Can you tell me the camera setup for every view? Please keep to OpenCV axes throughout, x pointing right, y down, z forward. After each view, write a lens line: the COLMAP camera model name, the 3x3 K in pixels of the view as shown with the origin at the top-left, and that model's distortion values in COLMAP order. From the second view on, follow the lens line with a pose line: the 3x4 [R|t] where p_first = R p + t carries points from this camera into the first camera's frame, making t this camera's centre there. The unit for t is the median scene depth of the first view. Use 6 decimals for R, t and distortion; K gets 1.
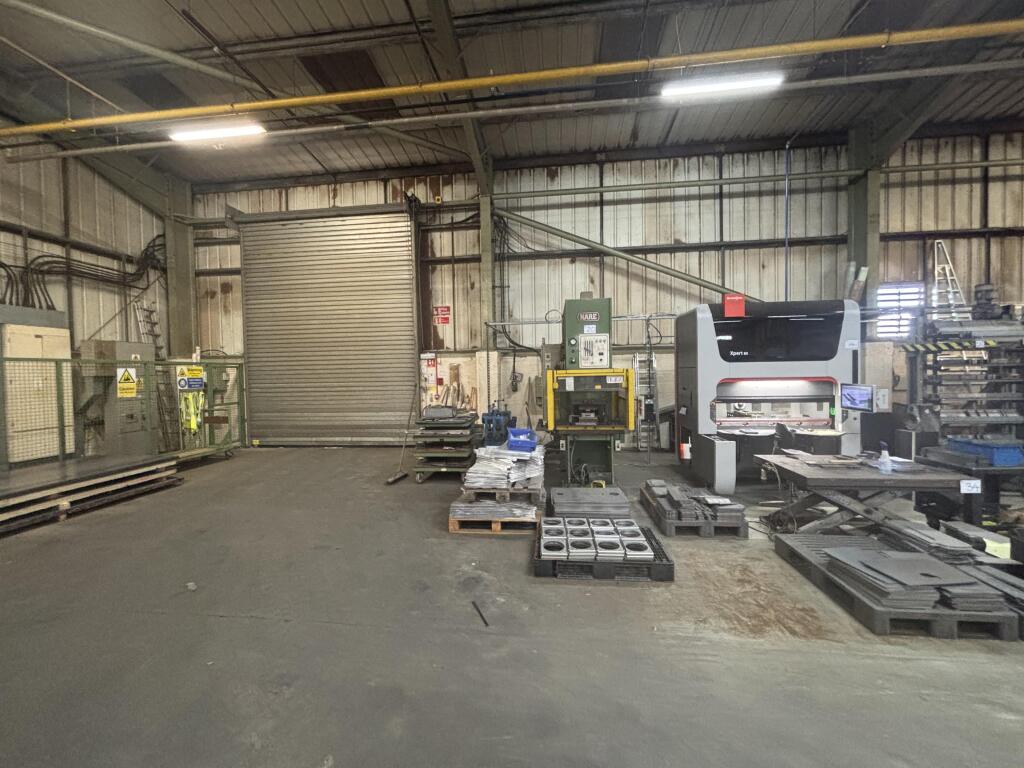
lens RADIAL K [[416.9, 0, 509.2], [0, 416.9, 375.0], [0, 0, 1]] dist [0.003484, -0.000429]
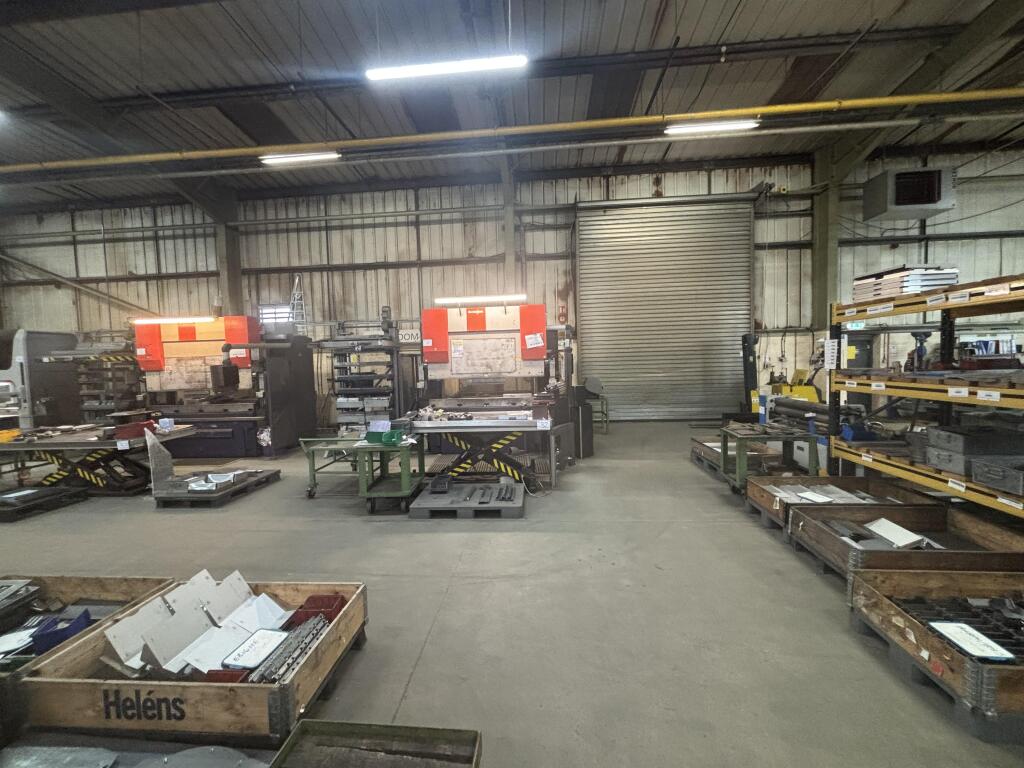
lens RADIAL K [[416.9, 0, 513.6], [0, 416.9, 391.6], [0, 0, 1]] dist [0.003484, -0.000429]
pose [[0.999574, -0.011441, 0.026838, 1.586751], [0.010784, 0.999641, 0.024531, 0.032578], [-0.027109, -0.024231, 0.999339, -0.355707]]
